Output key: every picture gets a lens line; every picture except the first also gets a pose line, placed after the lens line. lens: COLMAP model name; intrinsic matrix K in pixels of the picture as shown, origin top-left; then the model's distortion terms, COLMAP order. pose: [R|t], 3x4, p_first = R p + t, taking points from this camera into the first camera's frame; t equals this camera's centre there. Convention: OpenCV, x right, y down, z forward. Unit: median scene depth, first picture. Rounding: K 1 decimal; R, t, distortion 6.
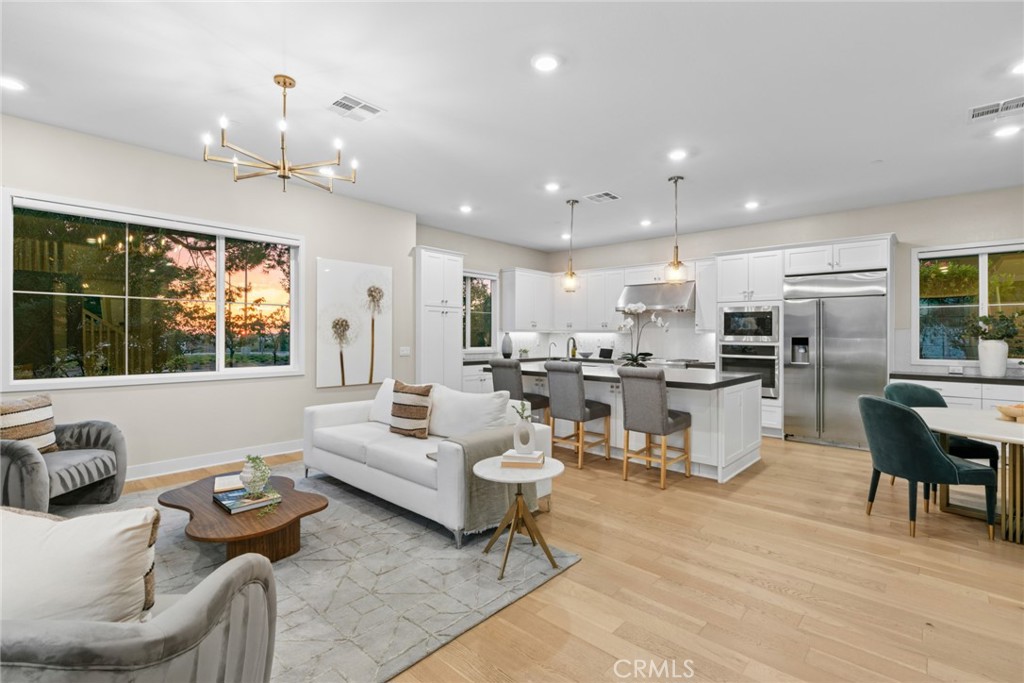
lens RADIAL K [[461.2, 0, 512.0], [0, 461.2, 341.5], [0, 0, 1]] dist [-0.000227, -0.000075]
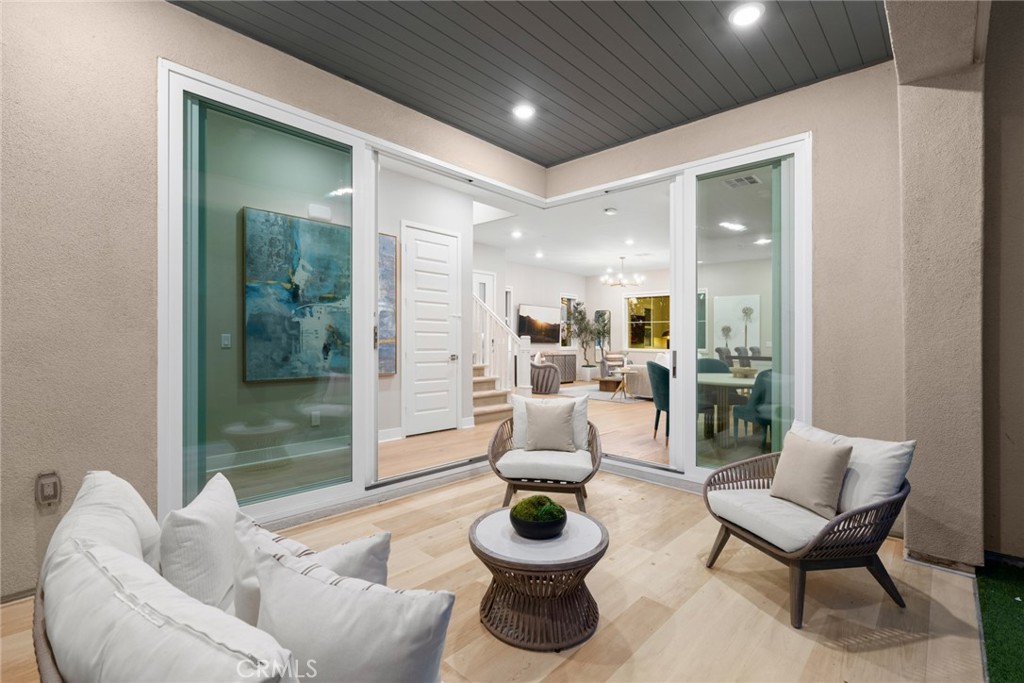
lens RADIAL K [[461.2, 0, 512.0], [0, 461.2, 341.5], [0, 0, 1]] dist [-0.000227, -0.000075]
pose [[-0.029251, -0.001286, -0.999571, 1.586514], [-0.021750, 0.999763, -0.000650, 0.035685], [0.999335, 0.021722, -0.029272, 0.152022]]
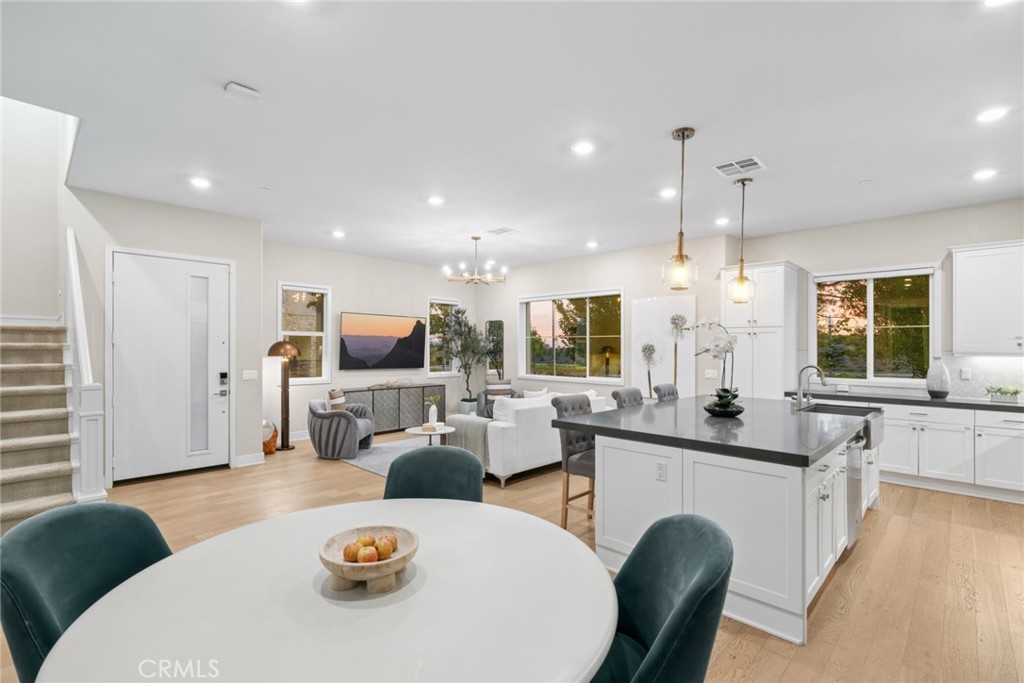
lens RADIAL K [[461.2, 0, 512.0], [0, 461.2, 341.5], [0, 0, 1]] dist [-0.000227, -0.000075]
pose [[-0.042379, -0.018365, -0.998933, 0.890138], [-0.016206, 0.999712, -0.017692, -0.028641], [0.998970, 0.015439, -0.042664, 0.675694]]
